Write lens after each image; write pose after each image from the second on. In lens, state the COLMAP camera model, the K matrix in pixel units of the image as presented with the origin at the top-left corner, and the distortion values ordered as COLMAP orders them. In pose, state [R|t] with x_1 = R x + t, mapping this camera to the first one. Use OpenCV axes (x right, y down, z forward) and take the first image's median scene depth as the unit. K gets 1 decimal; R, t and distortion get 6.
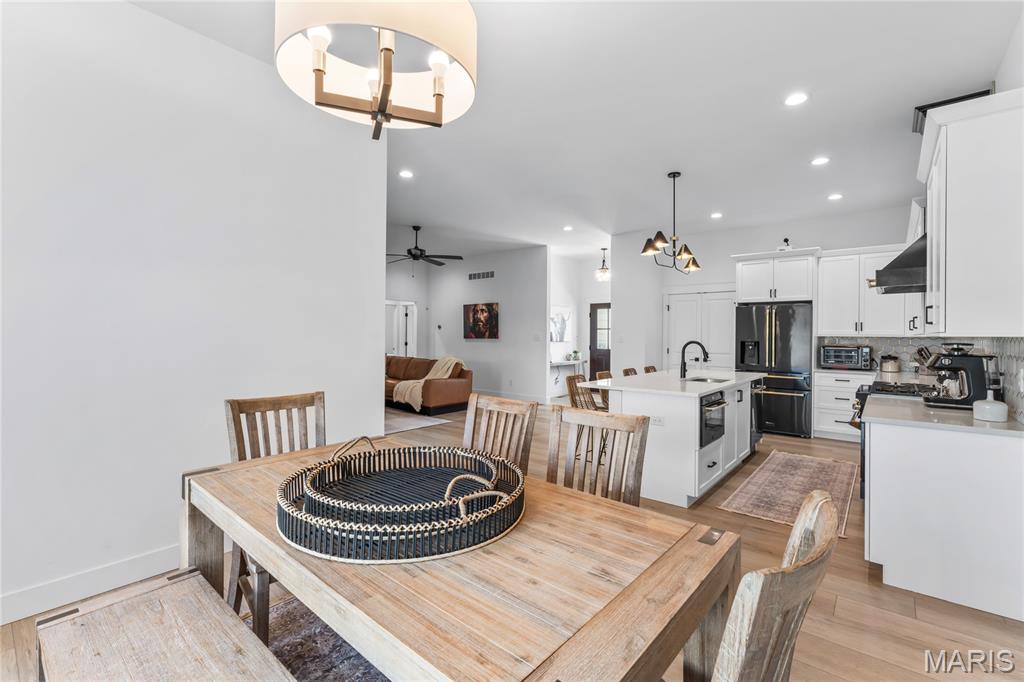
lens RADIAL K [[451.3, 0, 507.3], [0, 451.3, 334.4], [0, 0, 1]] dist [0.001344, -0.000388]
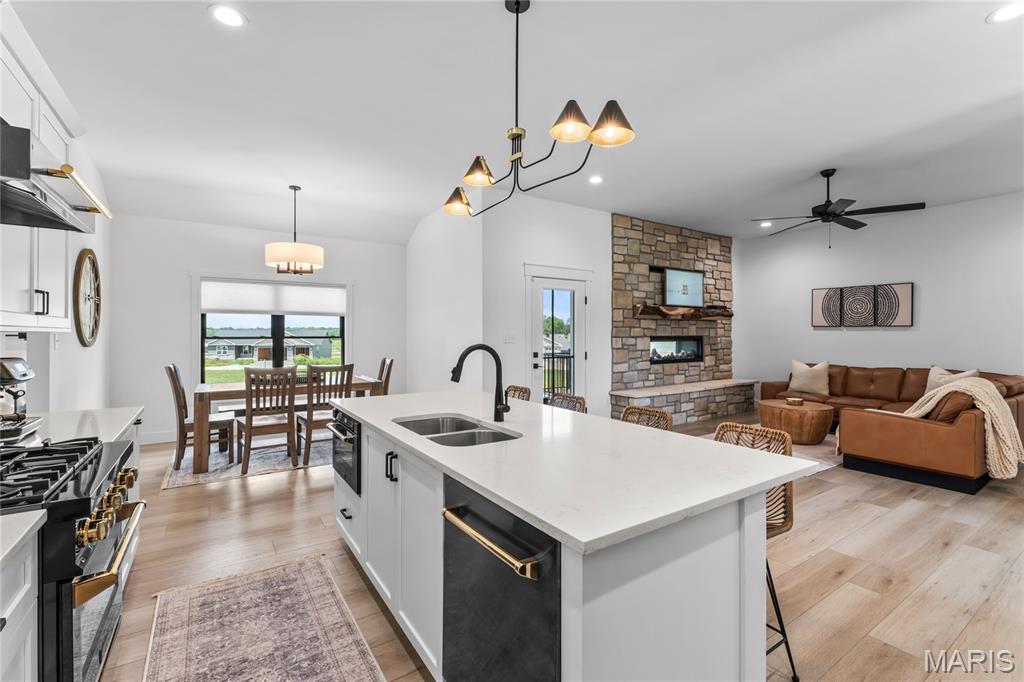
lens RADIAL K [[451.3, 0, 521.9], [0, 451.3, 336.8], [0, 0, 1]] dist [0.001344, -0.000388]
pose [[-0.264820, -0.002775, -0.964294, 0.550292], [-0.003346, 0.999992, -0.001959, 0.005074], [0.964292, 0.002707, -0.264827, 0.749216]]
